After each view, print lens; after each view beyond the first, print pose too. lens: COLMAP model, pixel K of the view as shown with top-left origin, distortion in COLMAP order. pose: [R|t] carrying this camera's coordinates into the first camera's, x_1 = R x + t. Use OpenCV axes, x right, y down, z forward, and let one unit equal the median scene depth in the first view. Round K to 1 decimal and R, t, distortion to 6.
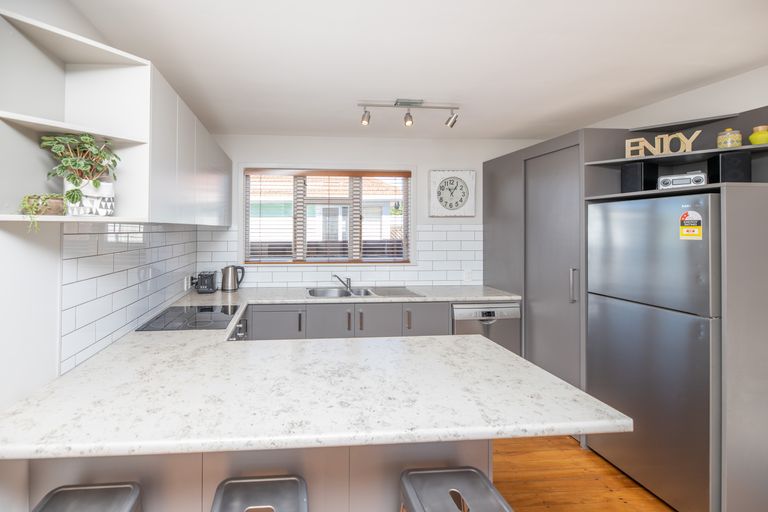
lens RADIAL K [[340.5, 0, 317.5], [0, 340.5, 228.2], [0, 0, 1]] dist [-0.000151, -0.000088]
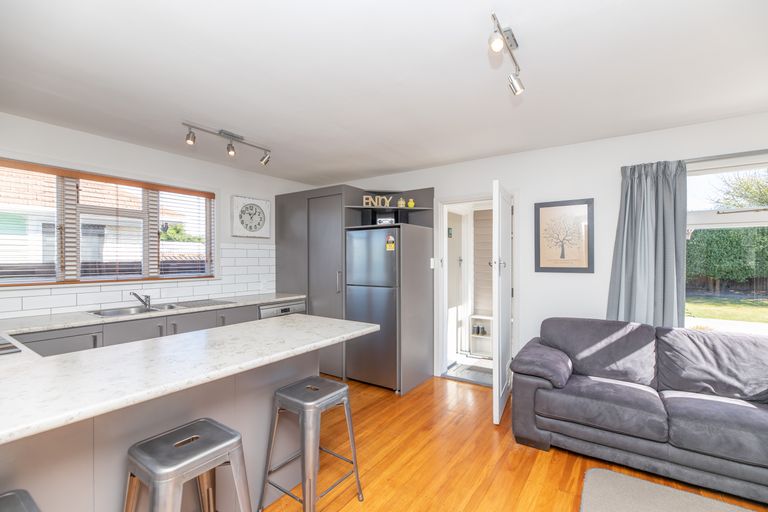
lens RADIAL K [[328.1, 0, 405.0], [0, 328.1, 256.8], [0, 0, 1]] dist [0.000783, 0.000058]
pose [[0.604205, 0.005489, 0.796810, -0.216261], [-0.001300, 0.999982, -0.005903, 0.045637], [-0.796828, 0.002531, 0.604201, -0.131778]]
